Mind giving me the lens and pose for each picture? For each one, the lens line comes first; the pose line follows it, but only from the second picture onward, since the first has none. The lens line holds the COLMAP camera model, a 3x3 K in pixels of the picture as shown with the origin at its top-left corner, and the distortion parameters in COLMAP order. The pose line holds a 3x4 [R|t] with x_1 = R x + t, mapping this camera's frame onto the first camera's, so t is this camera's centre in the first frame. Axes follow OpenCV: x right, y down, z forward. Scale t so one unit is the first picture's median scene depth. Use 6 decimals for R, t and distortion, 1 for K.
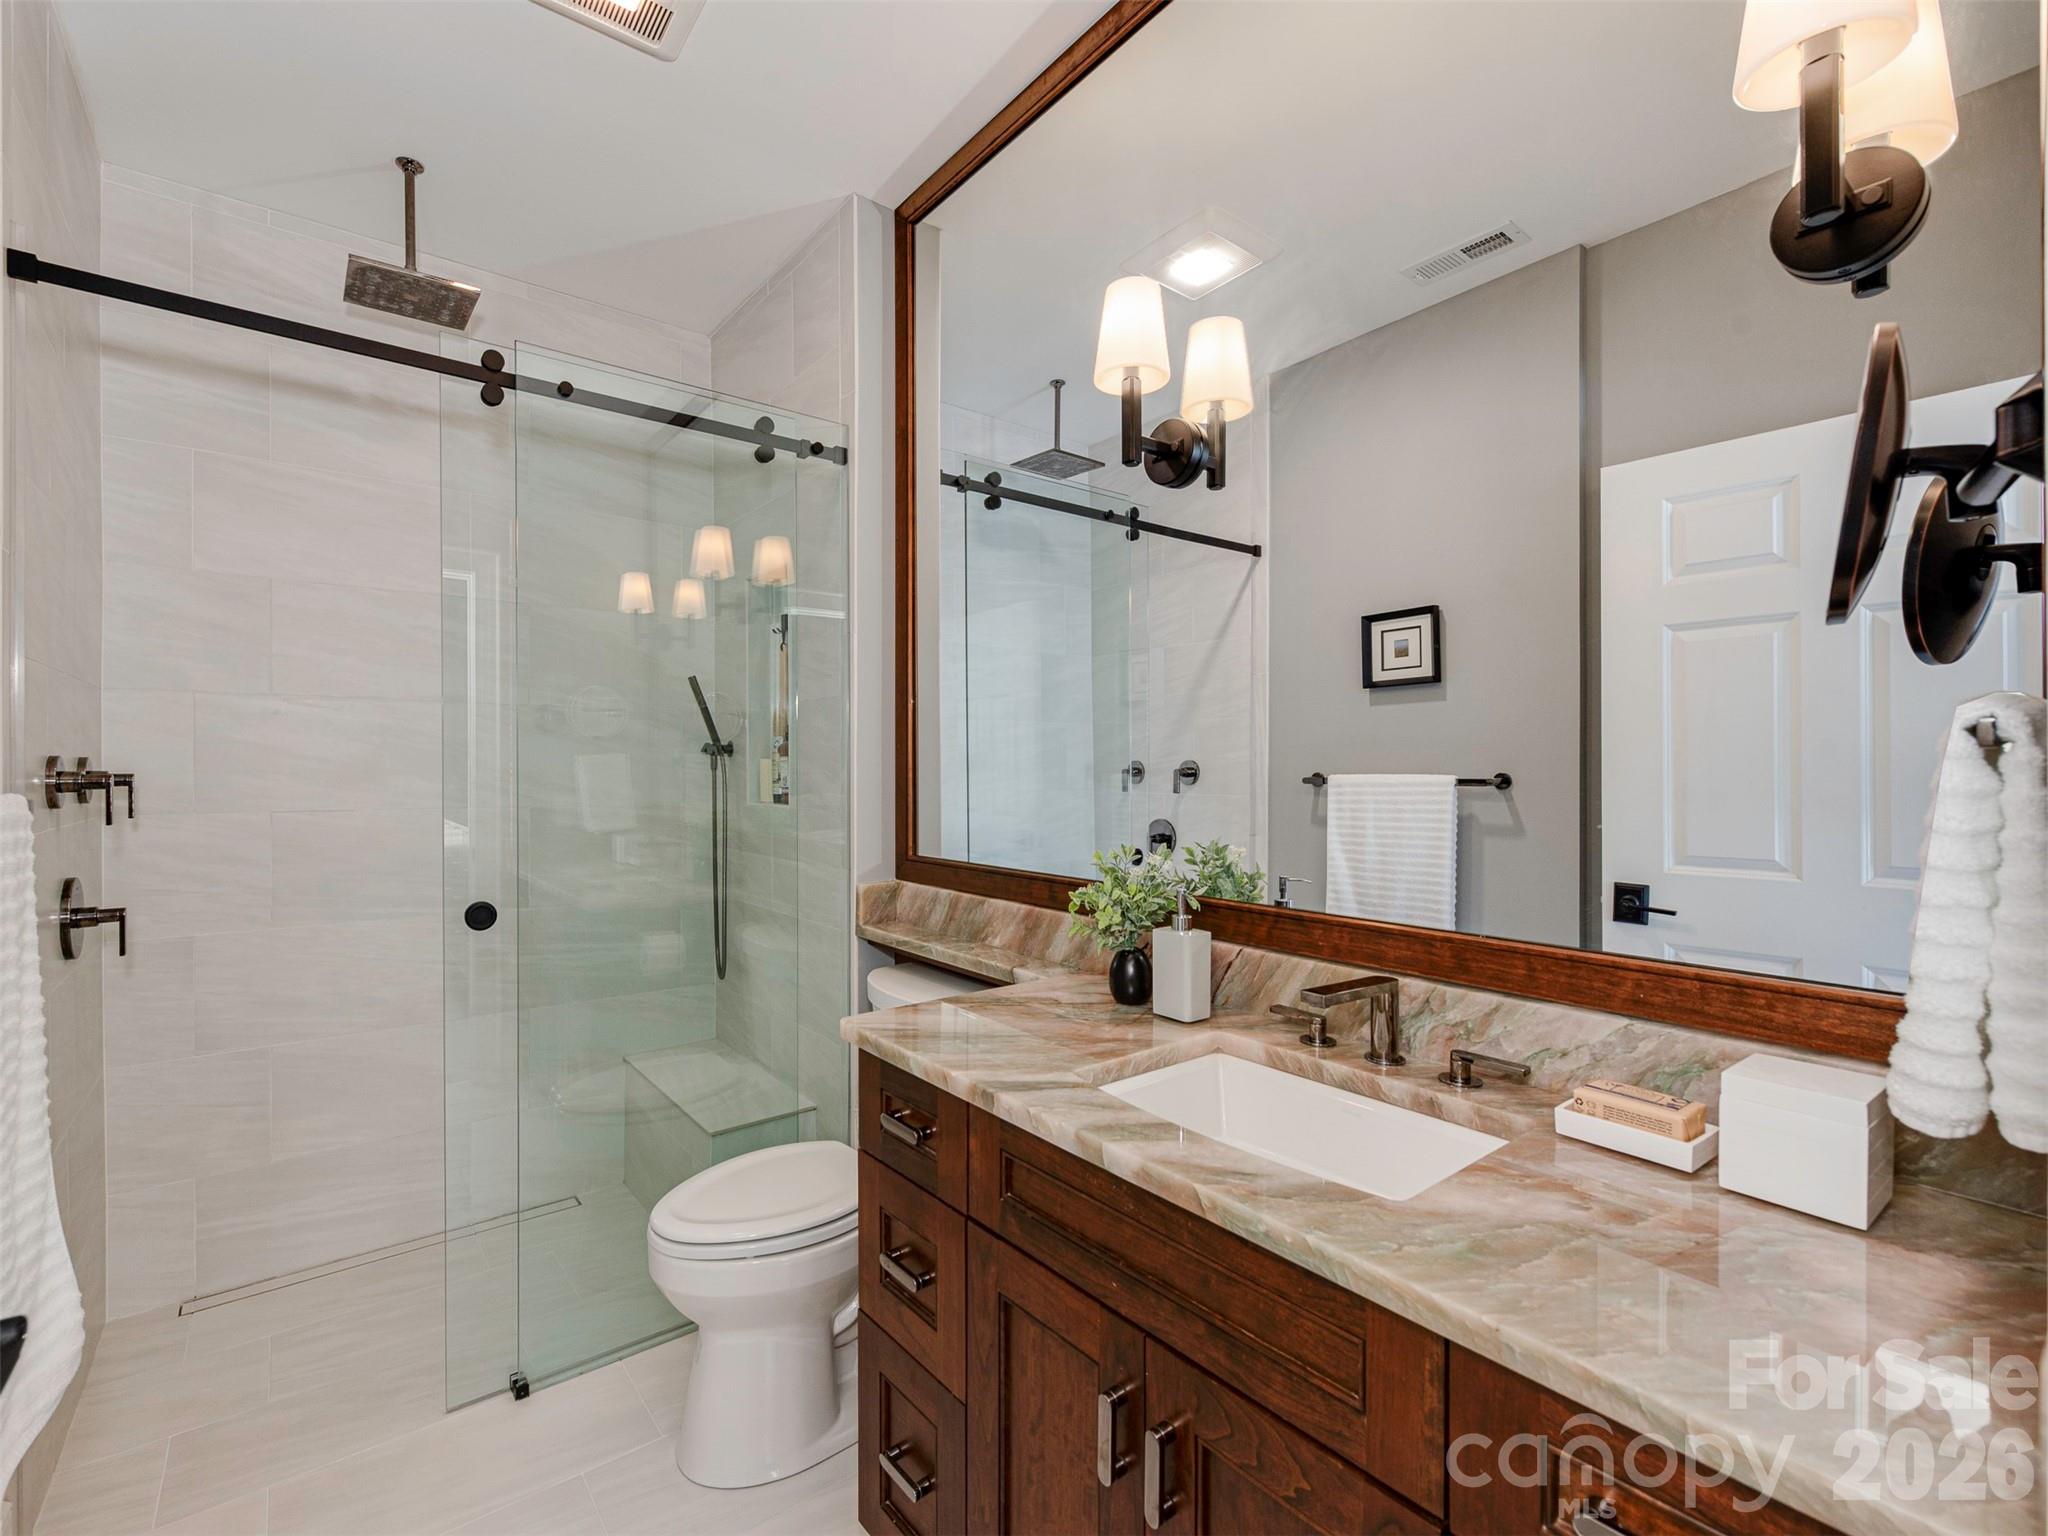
lens RADIAL K [[906.9, 0, 1045.0], [0, 906.9, 773.2], [0, 0, 1]] dist [0.000235, -0.000597]
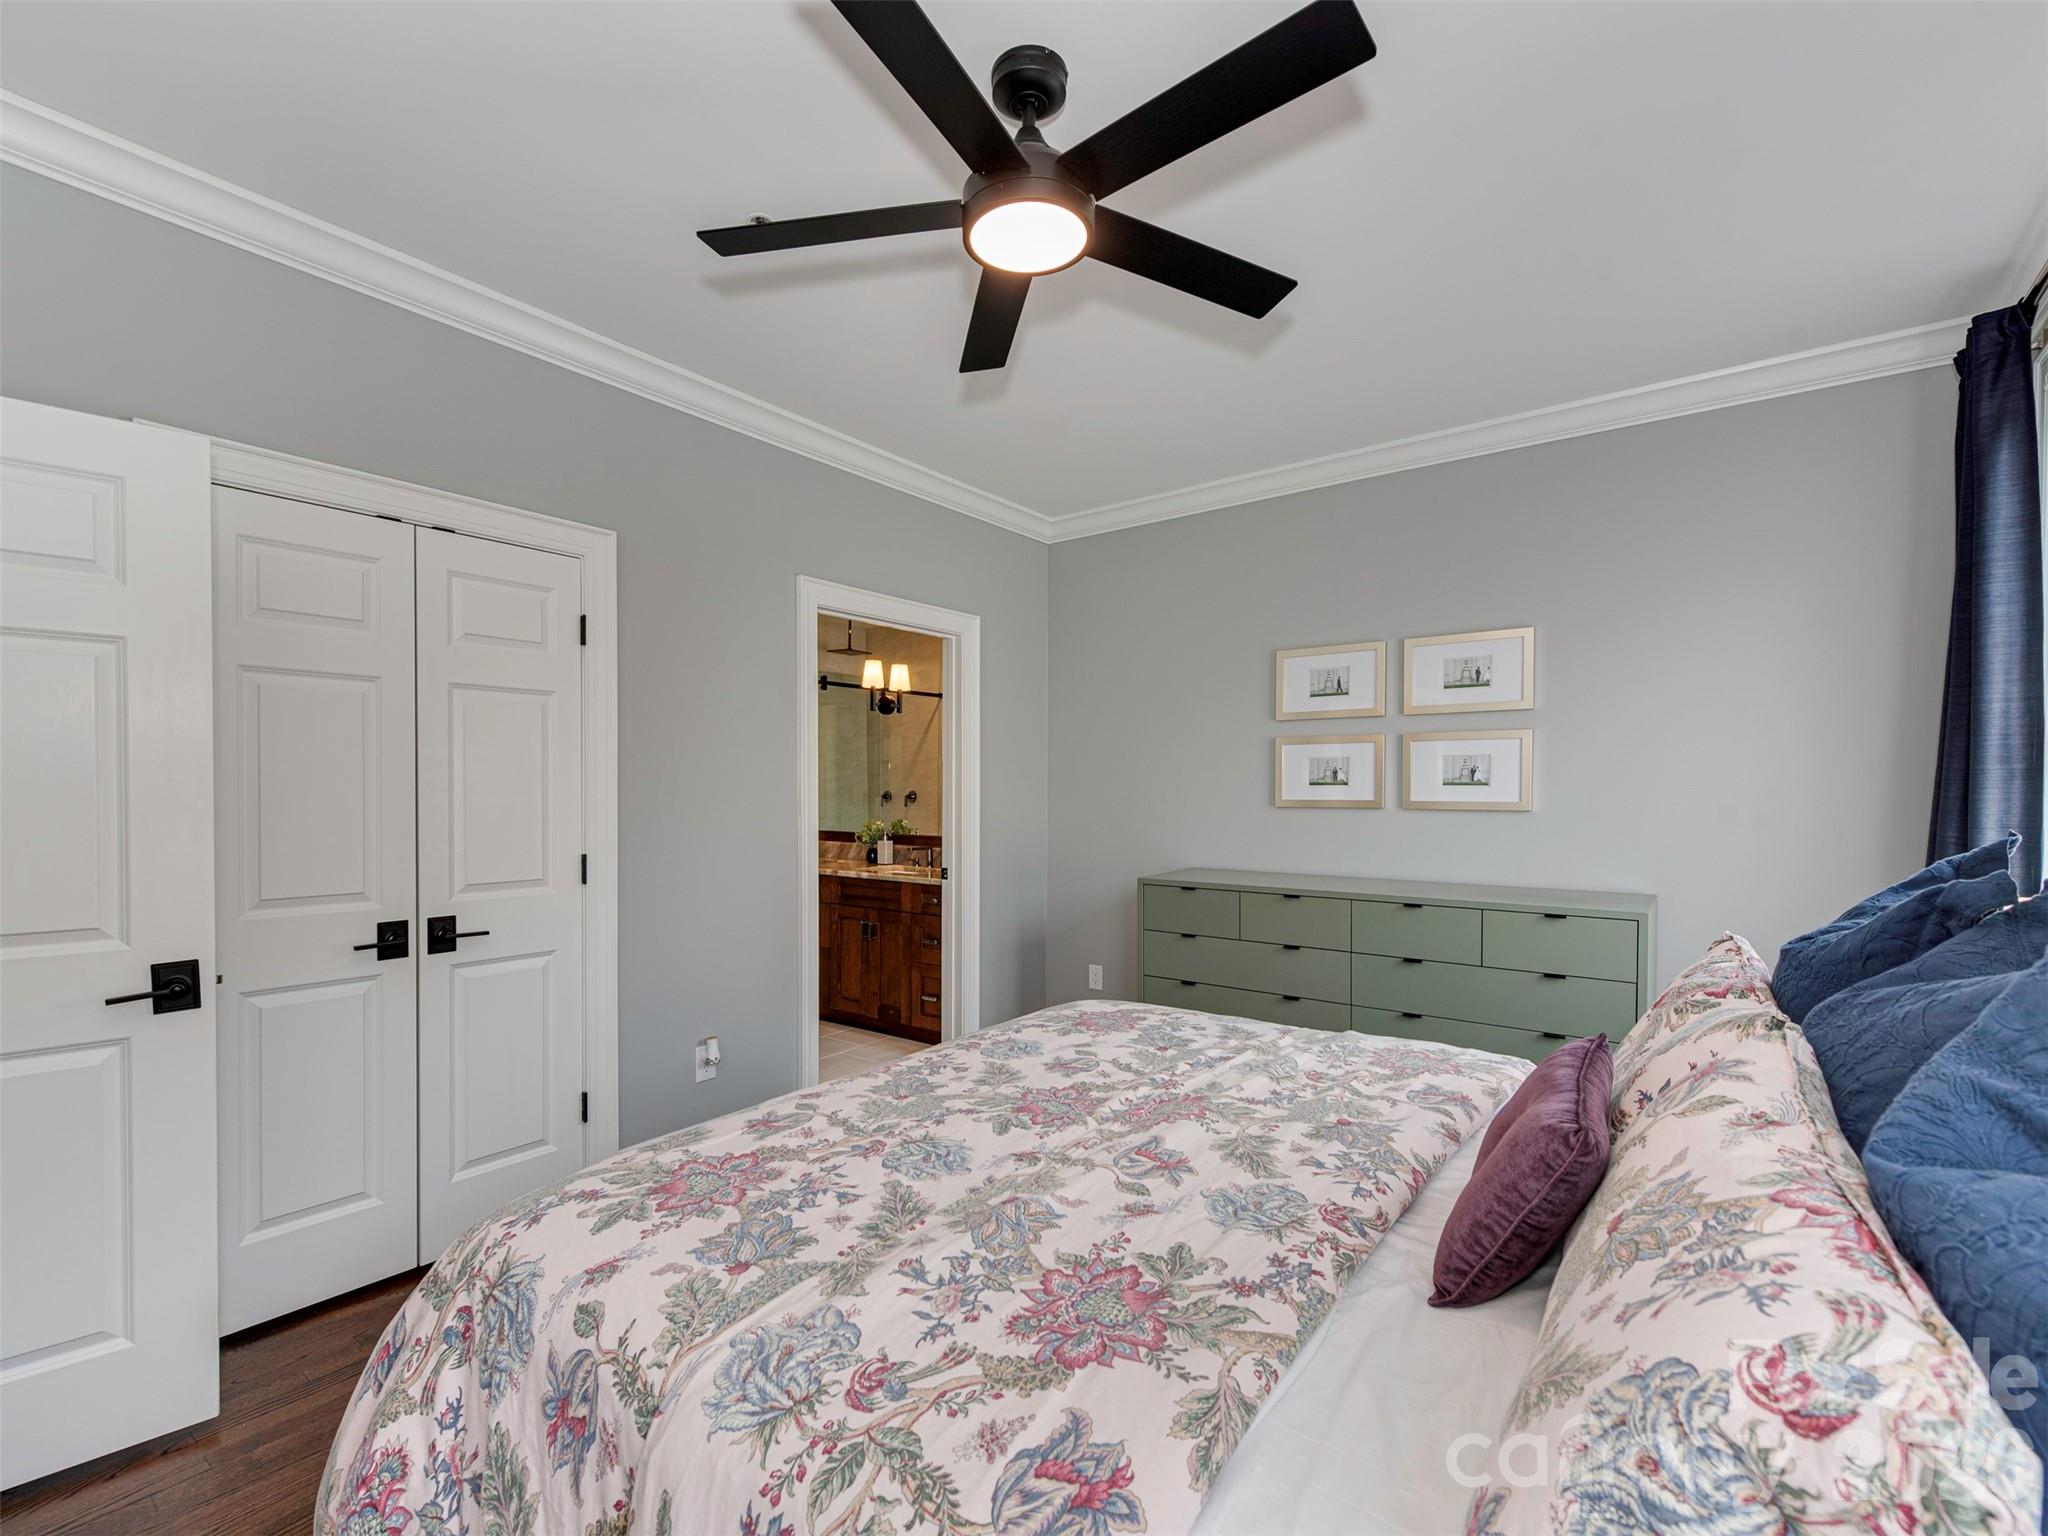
lens RADIAL K [[906.9, 0, 1045.0], [0, 906.9, 773.2], [0, 0, 1]] dist [0.000235, -0.000597]
pose [[0.971708, -0.002467, 0.236173, -0.076014], [0.006713, 0.999830, -0.017176, -0.037240], [-0.236091, 0.018275, 0.971559, -2.321509]]
